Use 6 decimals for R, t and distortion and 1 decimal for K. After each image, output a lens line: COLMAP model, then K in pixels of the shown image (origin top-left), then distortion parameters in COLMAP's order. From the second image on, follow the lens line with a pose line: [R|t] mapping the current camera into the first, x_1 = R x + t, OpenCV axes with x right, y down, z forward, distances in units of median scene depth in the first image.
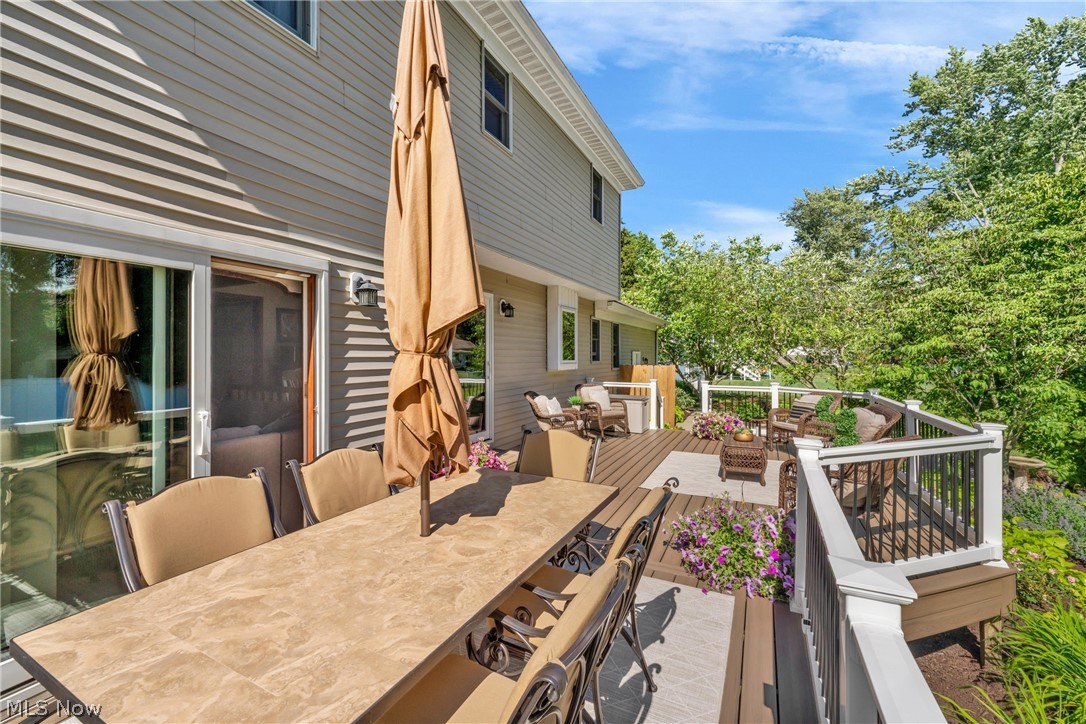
lens RADIAL K [[448.4, 0, 553.0], [0, 448.4, 352.3], [0, 0, 1]] dist [-0.000304, 0.000155]
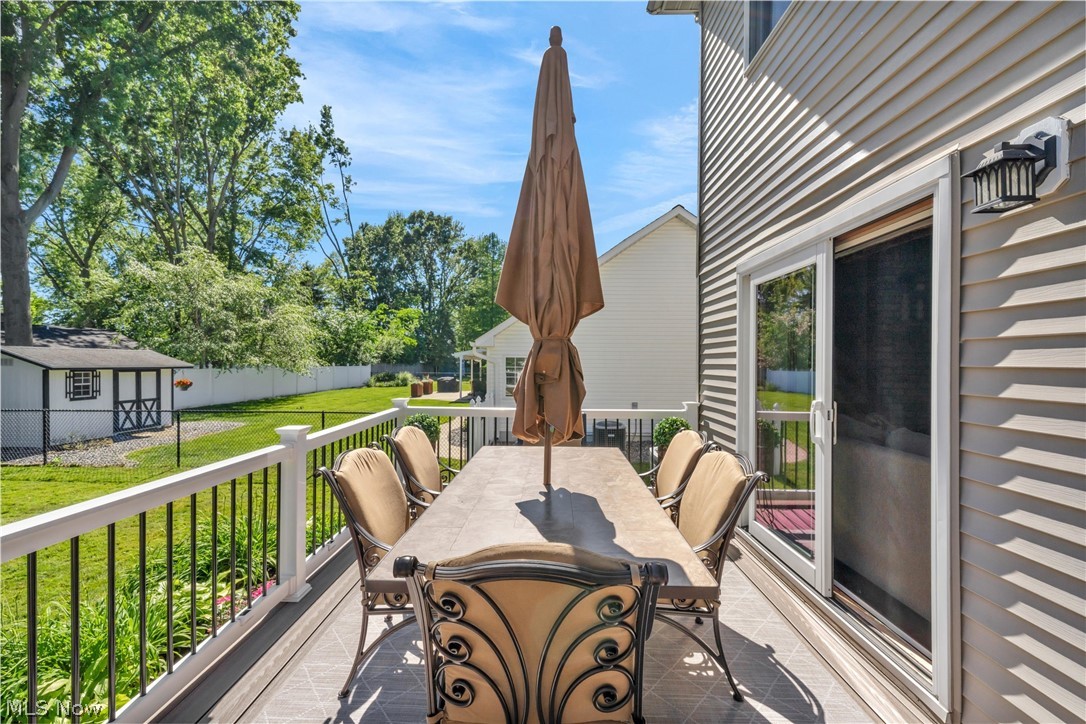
lens RADIAL K [[448.4, 0, 553.0], [0, 448.4, 352.3], [0, 0, 1]] dist [-0.000304, 0.000155]
pose [[-0.909295, -0.007858, -0.416078, 0.208064], [0.002810, 0.999683, -0.025019, 0.059024], [0.416143, -0.023919, -0.908985, 1.937659]]
